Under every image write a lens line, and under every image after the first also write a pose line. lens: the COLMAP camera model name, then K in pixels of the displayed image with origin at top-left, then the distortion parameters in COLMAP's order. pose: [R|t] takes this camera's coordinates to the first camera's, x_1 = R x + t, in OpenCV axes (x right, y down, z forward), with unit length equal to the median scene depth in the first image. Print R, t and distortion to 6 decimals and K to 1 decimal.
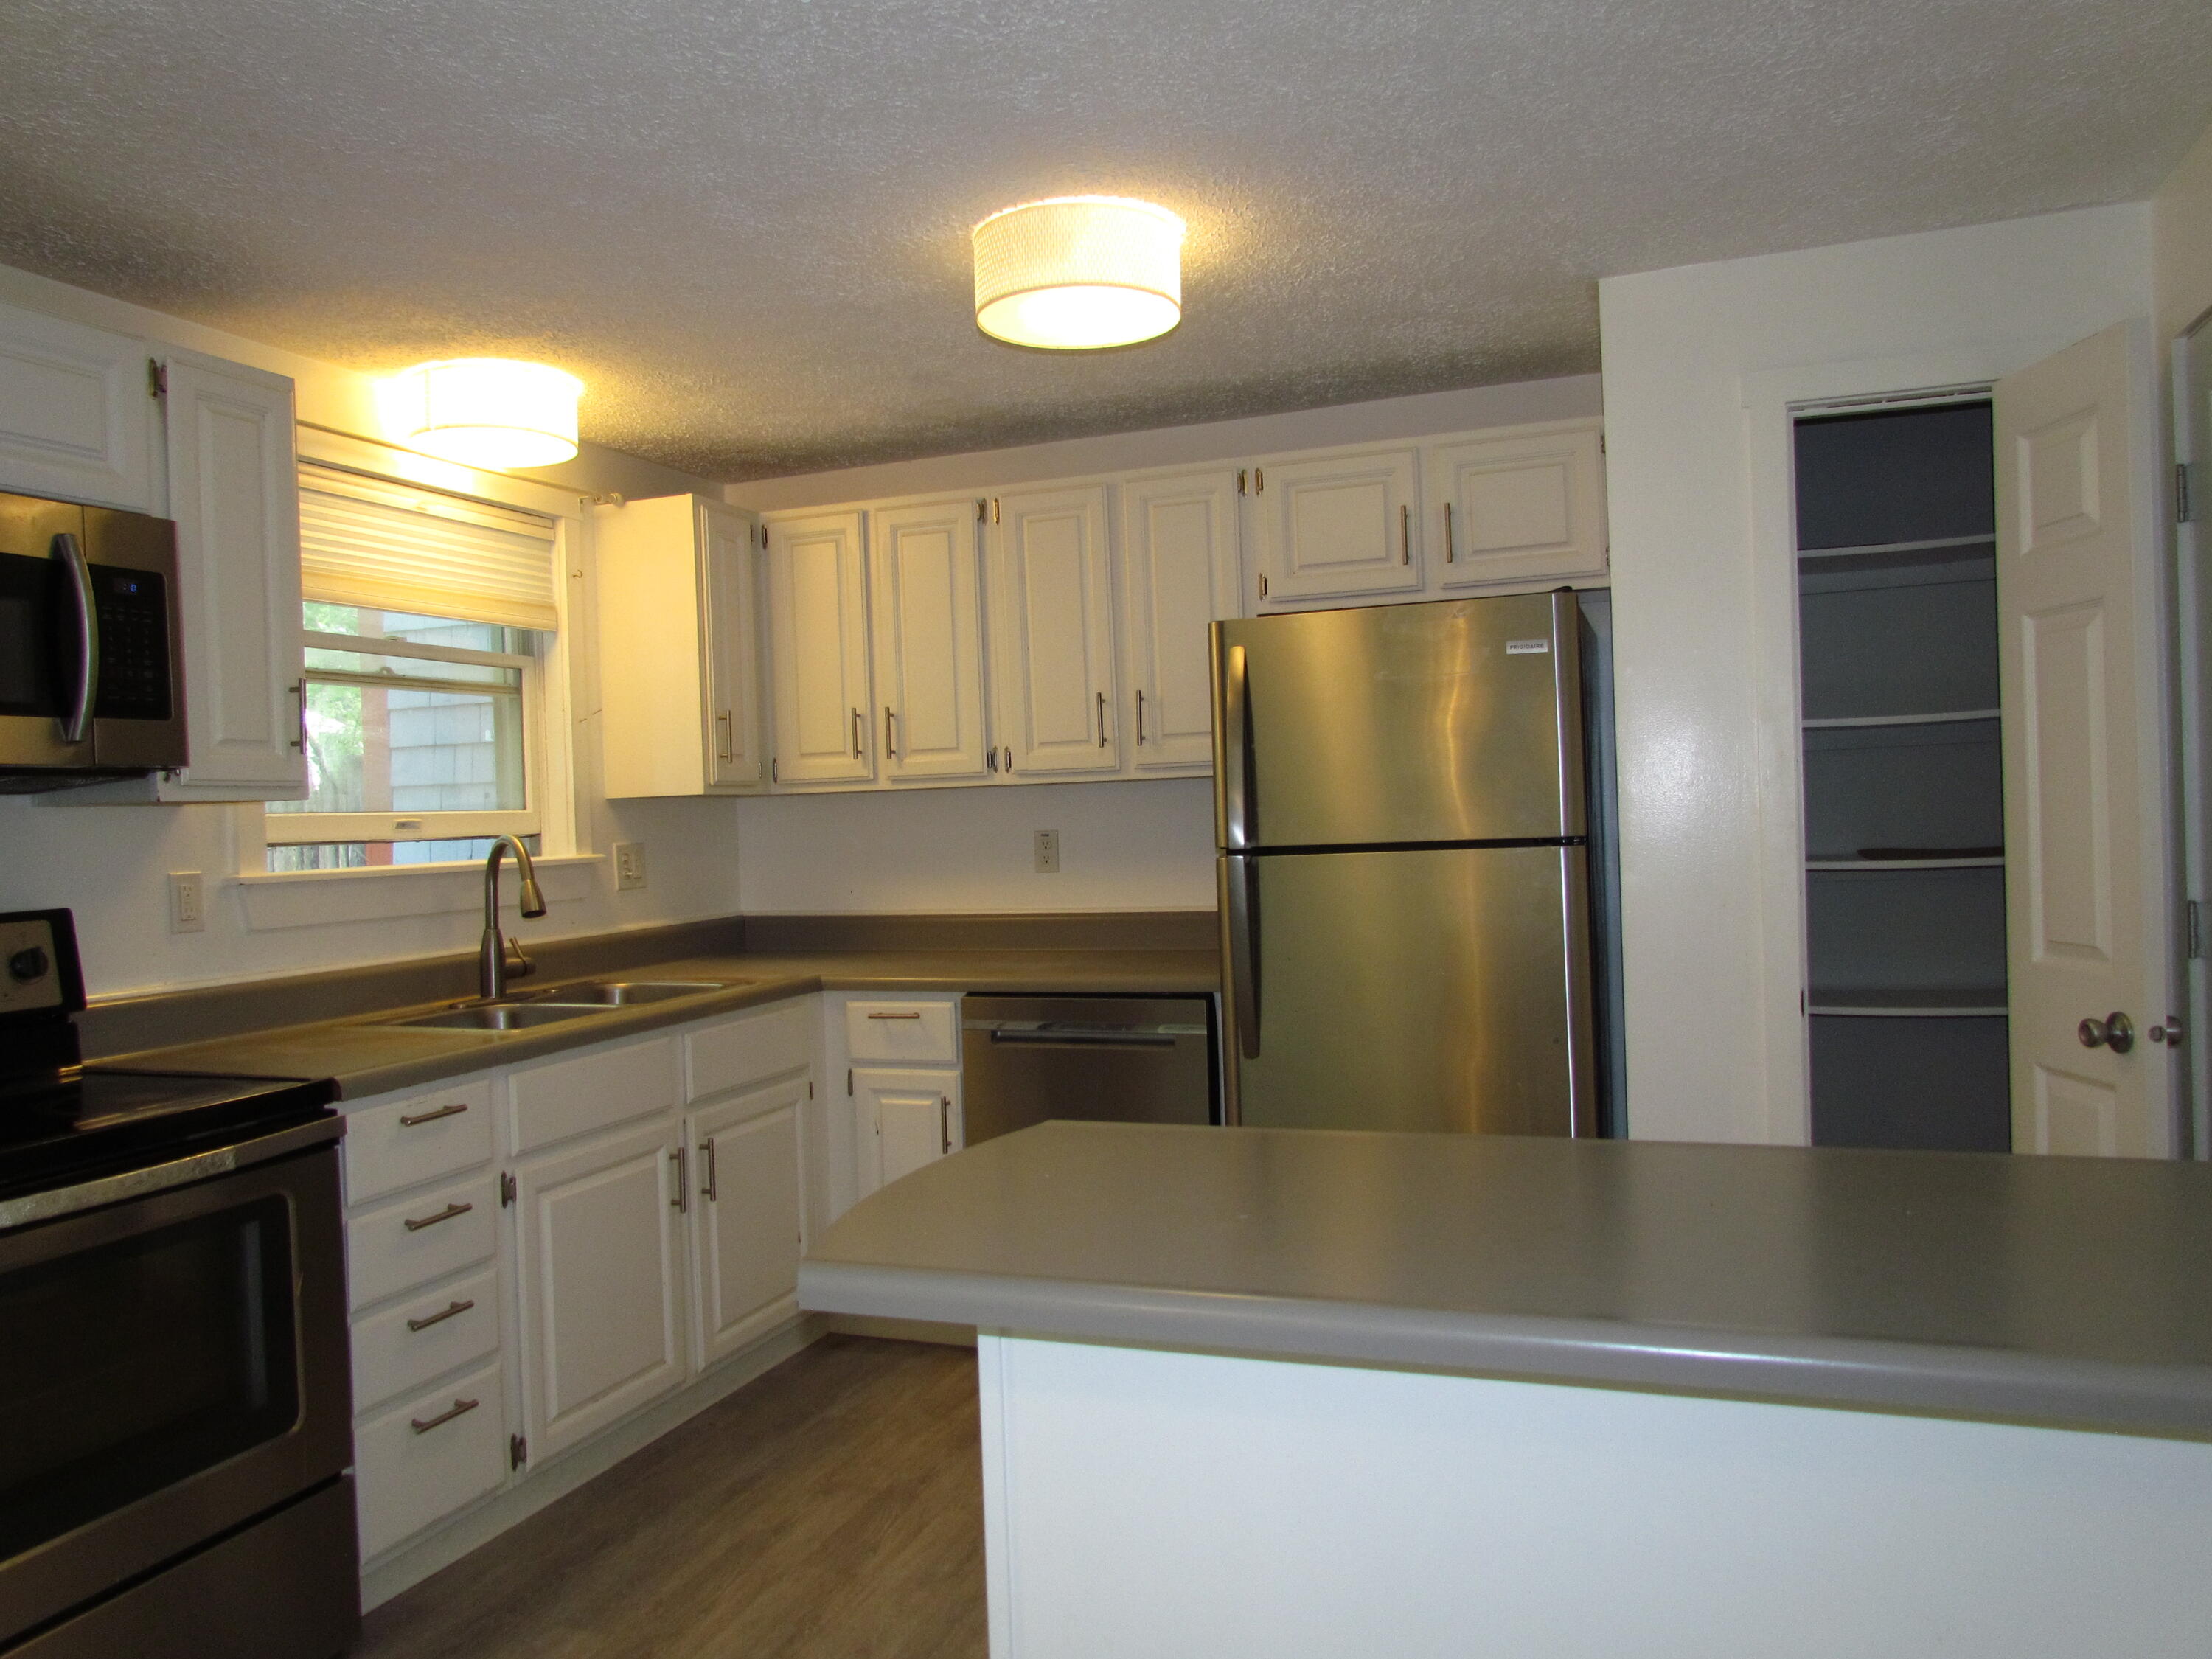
lens RADIAL K [[1597.9, 0, 1106.0], [0, 1597.9, 829.5], [0, 0, 1]] dist [-0.010329, -0.002035]
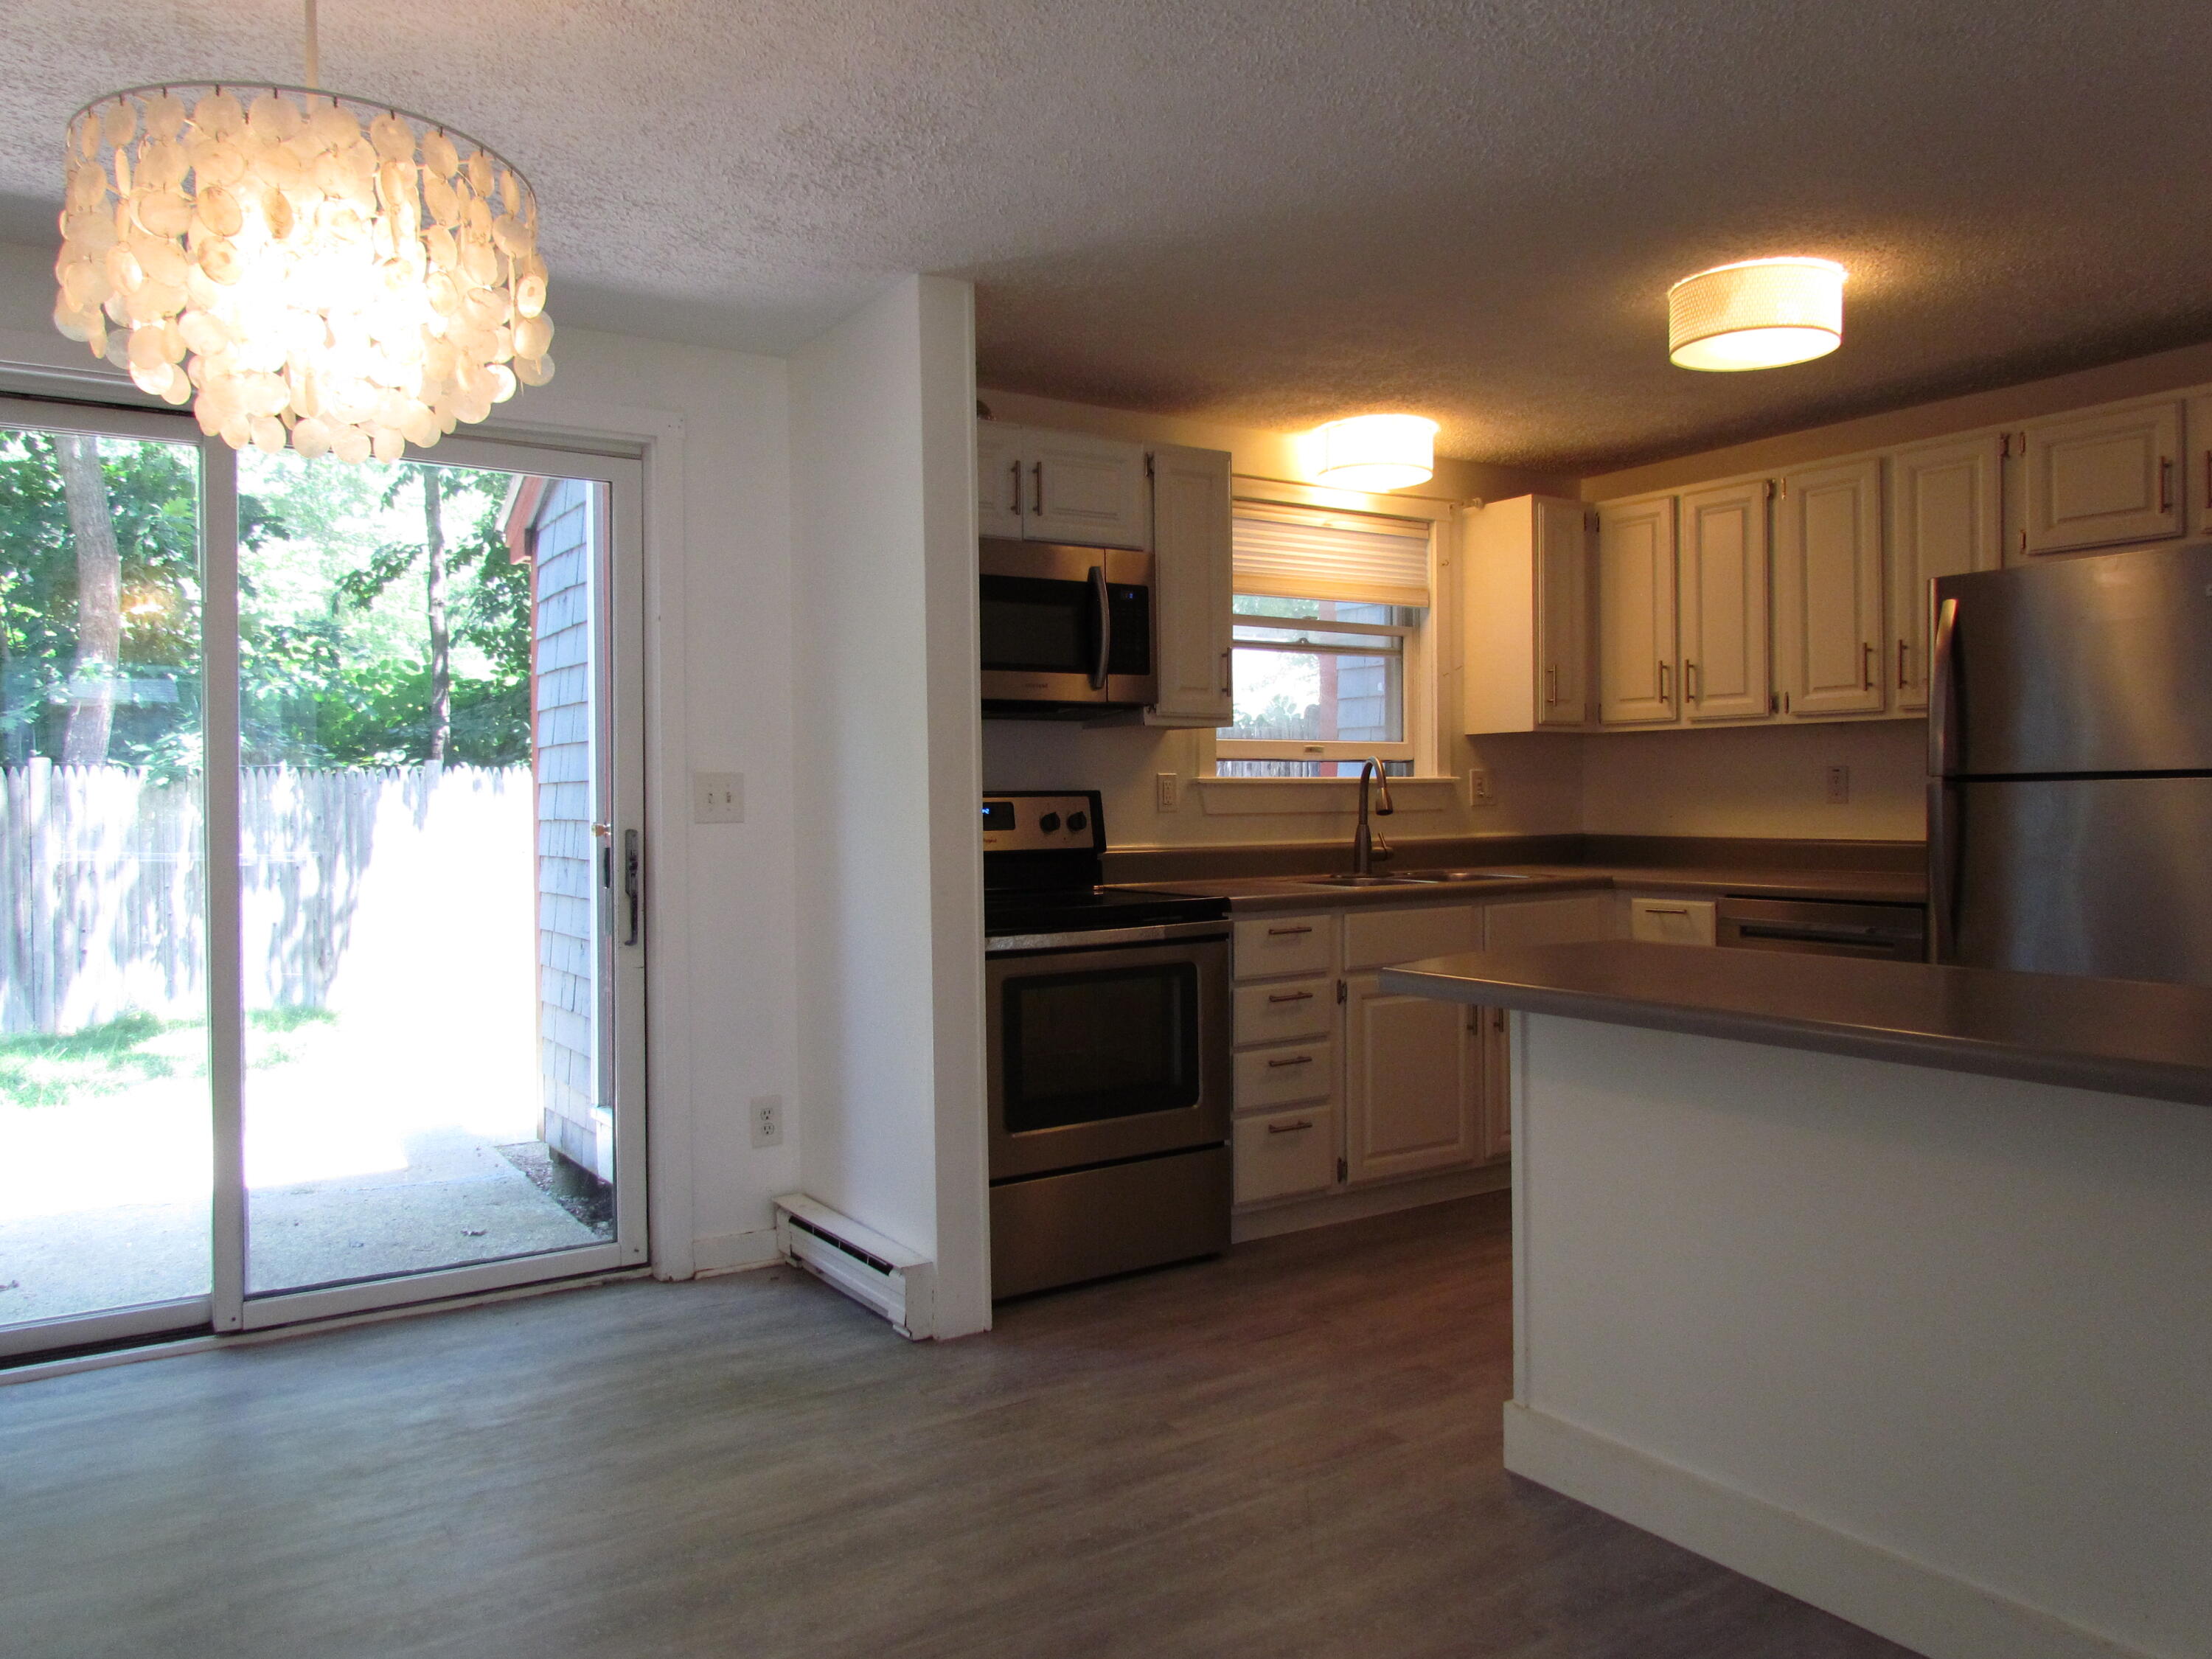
lens RADIAL K [[1608.3, 0, 1106.0], [0, 1608.3, 829.5], [0, 0, 1]] dist [-0.011382, -0.001025]
pose [[0.811509, 0.038896, -0.583044, 0.246860], [-0.026261, 0.999202, 0.030108, 0.029455], [0.583749, -0.009121, 0.811883, -0.265477]]
